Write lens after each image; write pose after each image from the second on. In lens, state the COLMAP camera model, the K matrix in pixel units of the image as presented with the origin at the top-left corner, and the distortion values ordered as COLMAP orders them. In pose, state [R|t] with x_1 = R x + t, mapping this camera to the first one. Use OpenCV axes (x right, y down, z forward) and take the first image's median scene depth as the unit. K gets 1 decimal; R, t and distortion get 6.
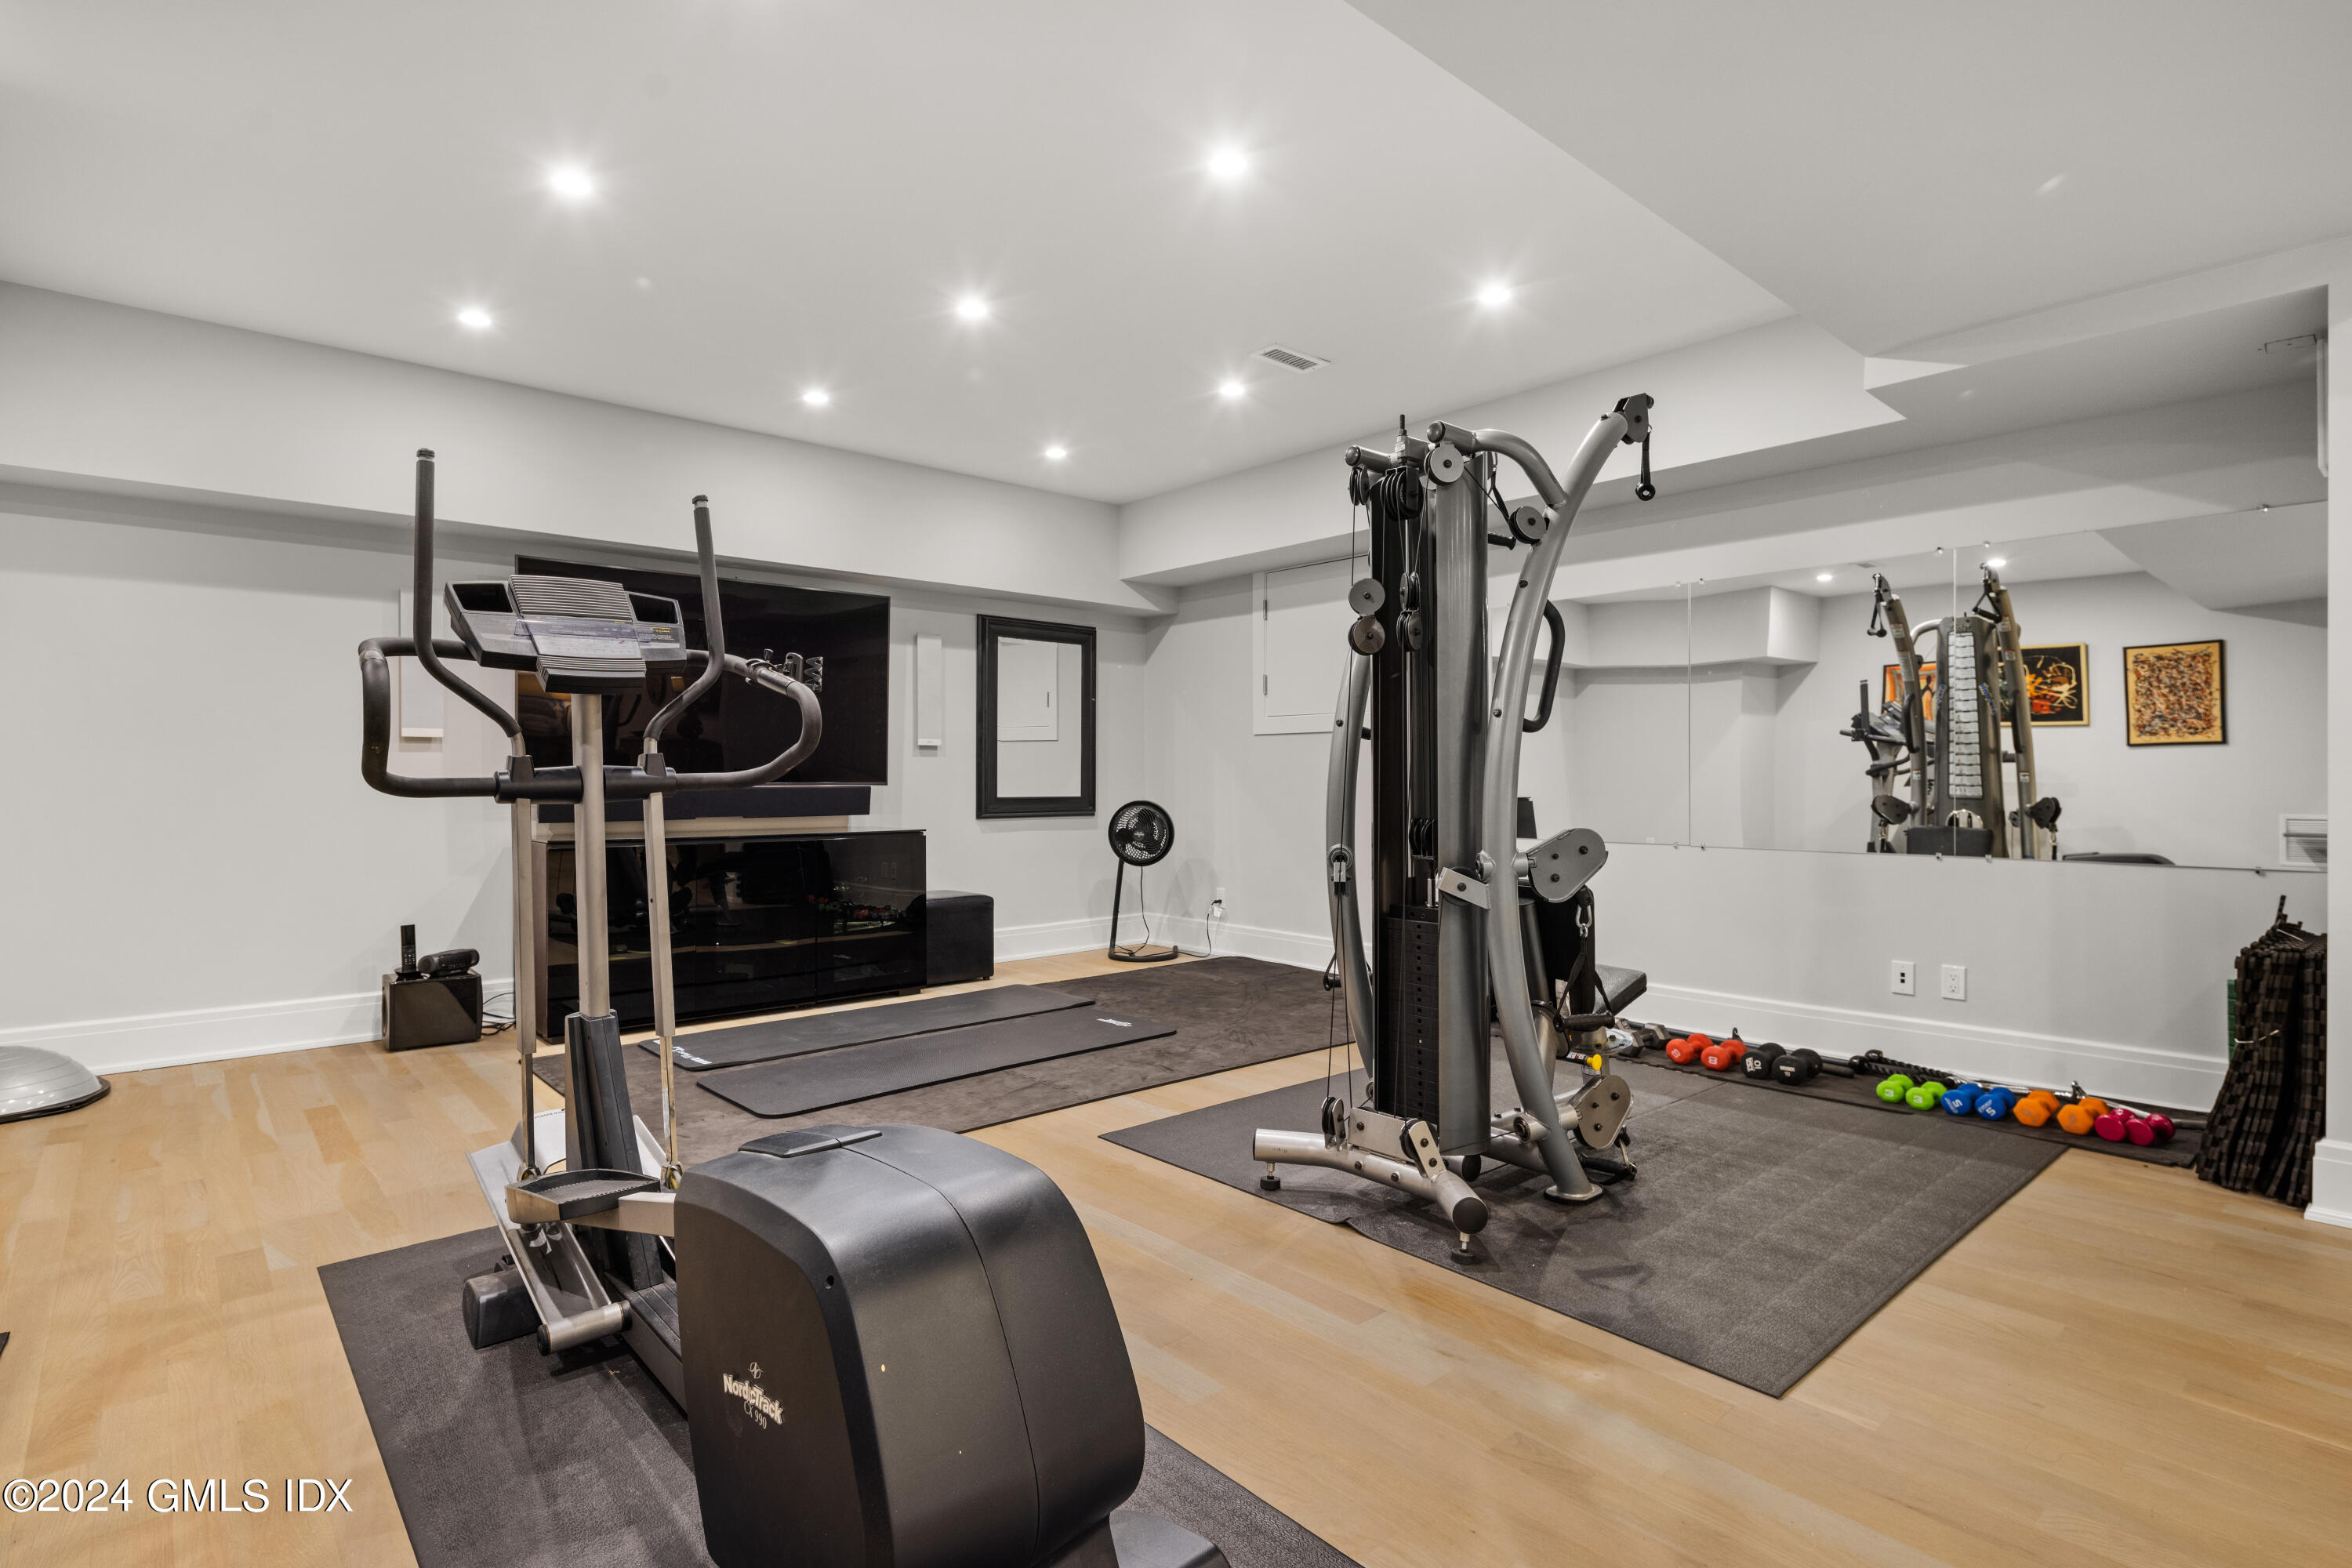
lens RADIAL K [[1144.0, 0, 1164.0], [0, 1144.0, 789.2], [0, 0, 1]] dist [0.003792, -0.002605]
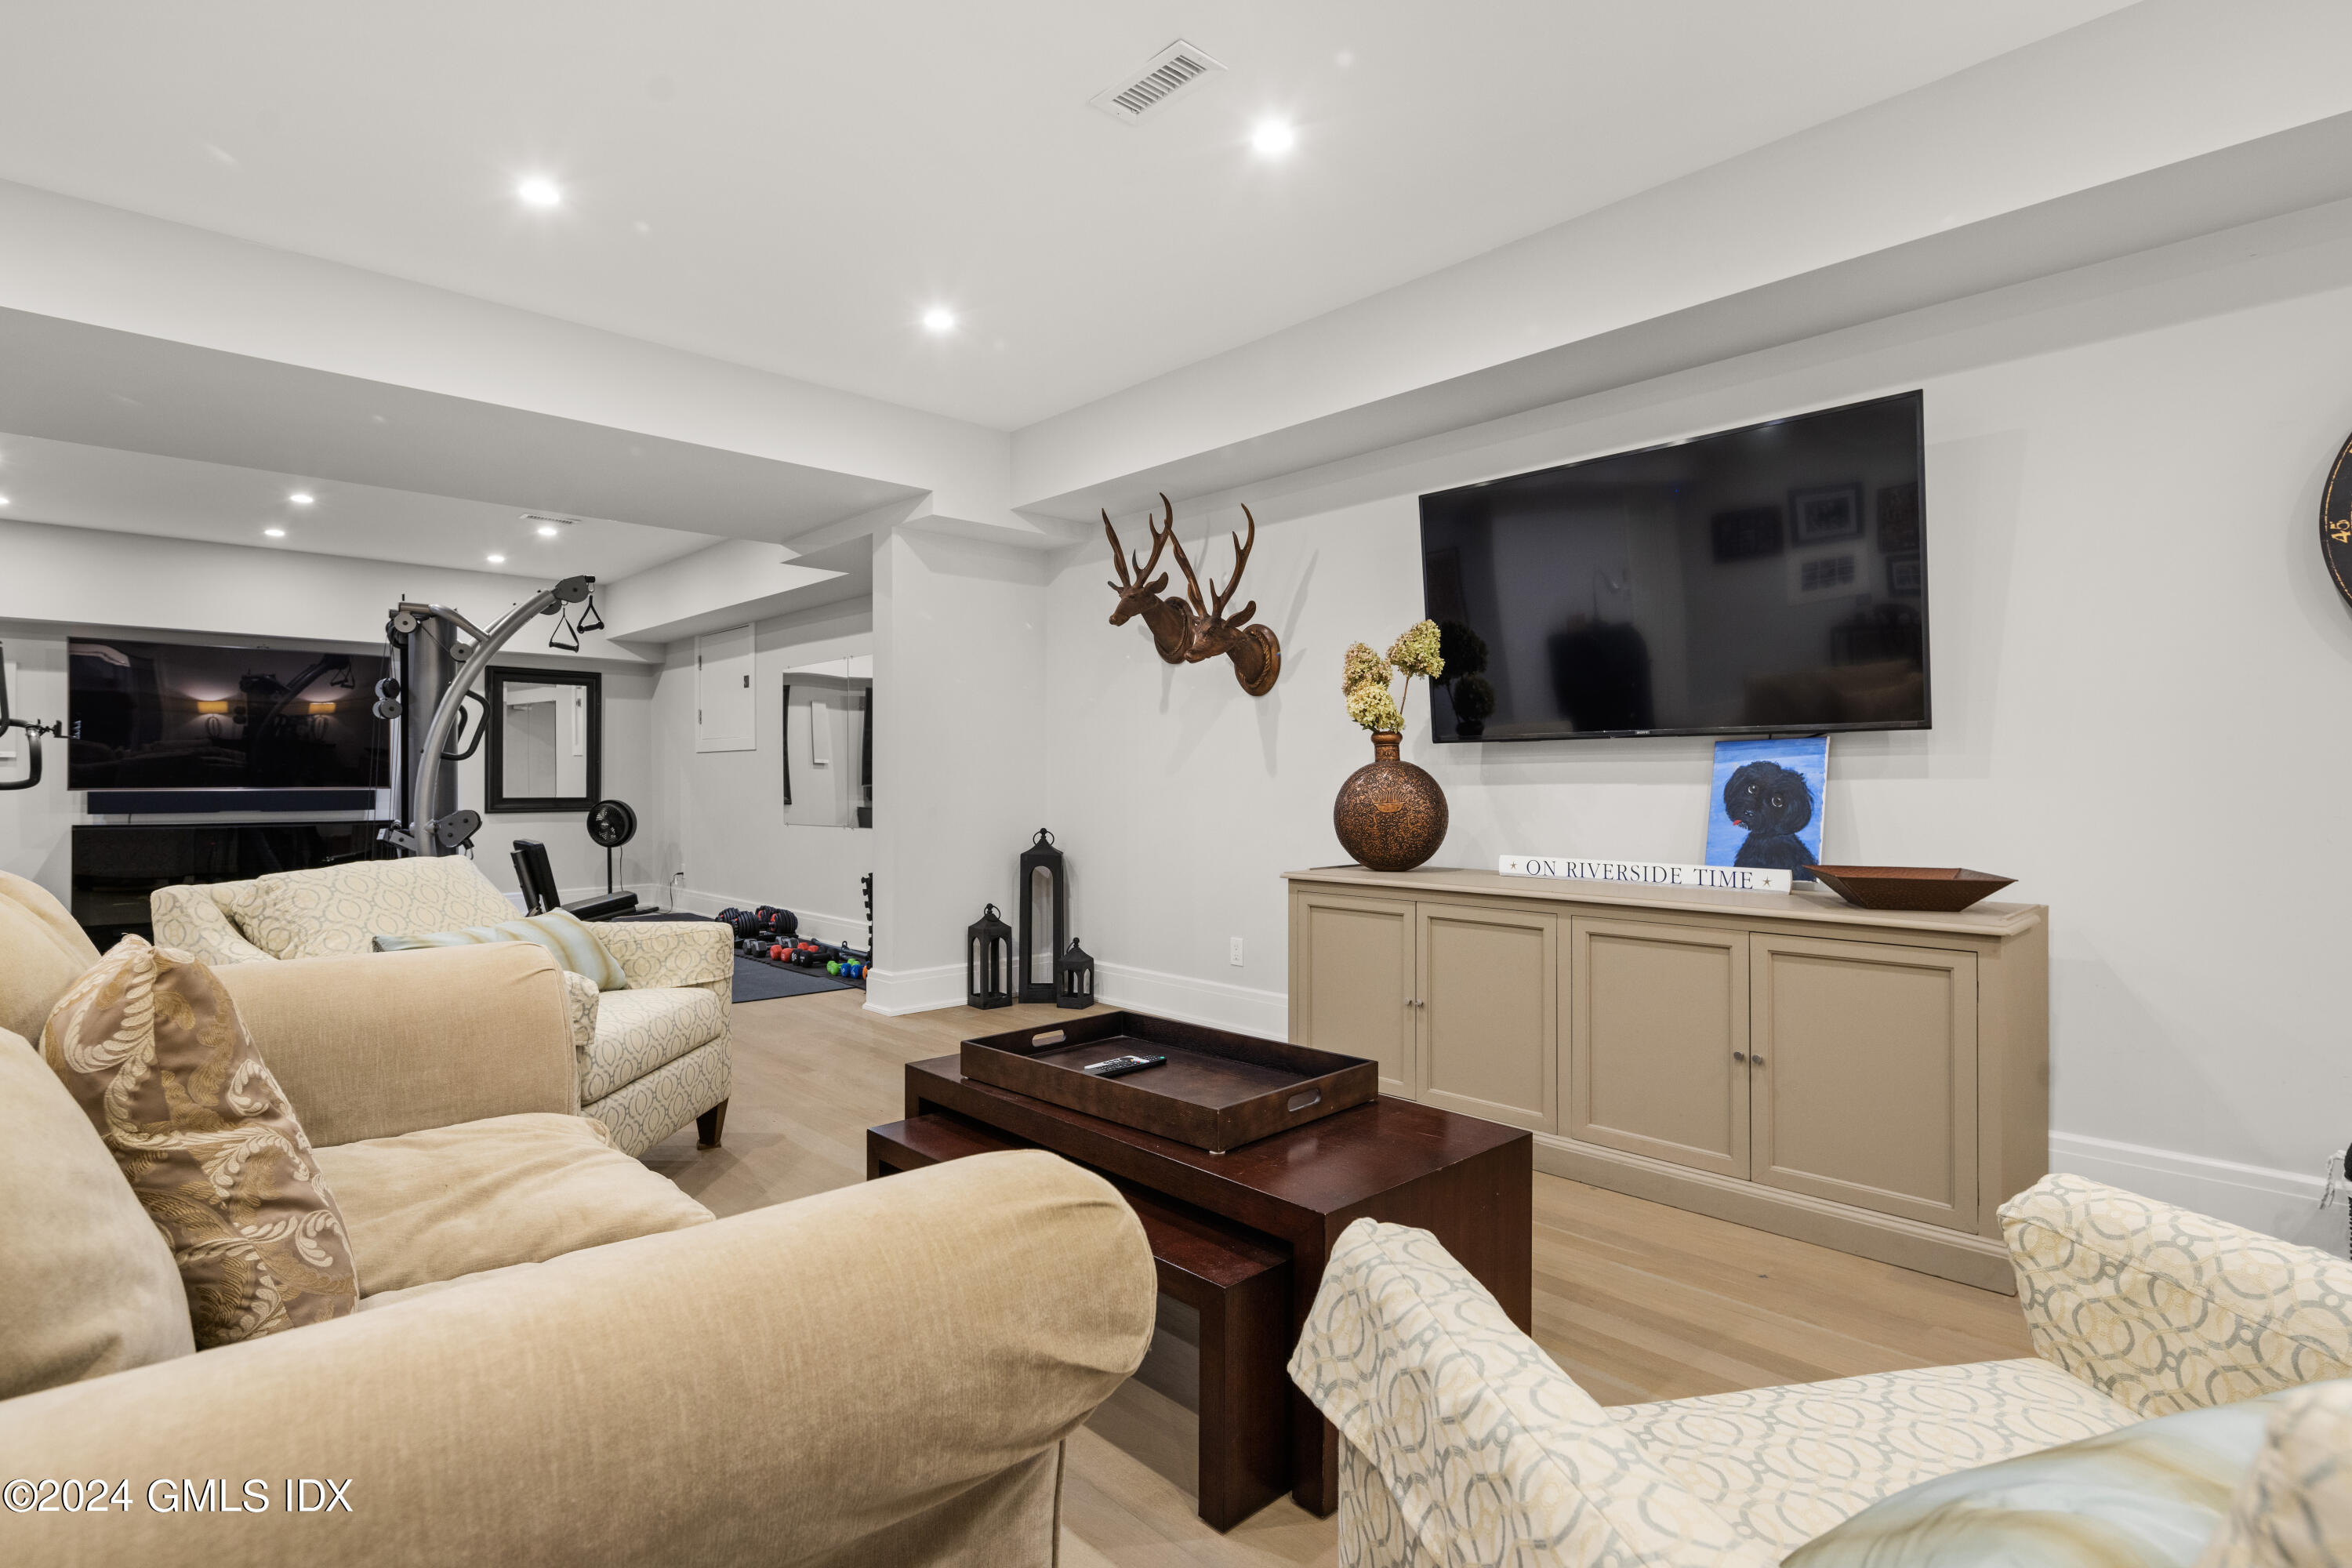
lens RADIAL K [[1144.0, 0, 1187.0], [0, 1144.0, 774.2], [0, 0, 1]] dist [0.003792, -0.002605]
pose [[0.999537, -0.002335, 0.030345, 0.602715], [0.002862, 0.999845, -0.017343, 0.004814], [-0.030300, 0.017422, 0.999389, -0.383517]]
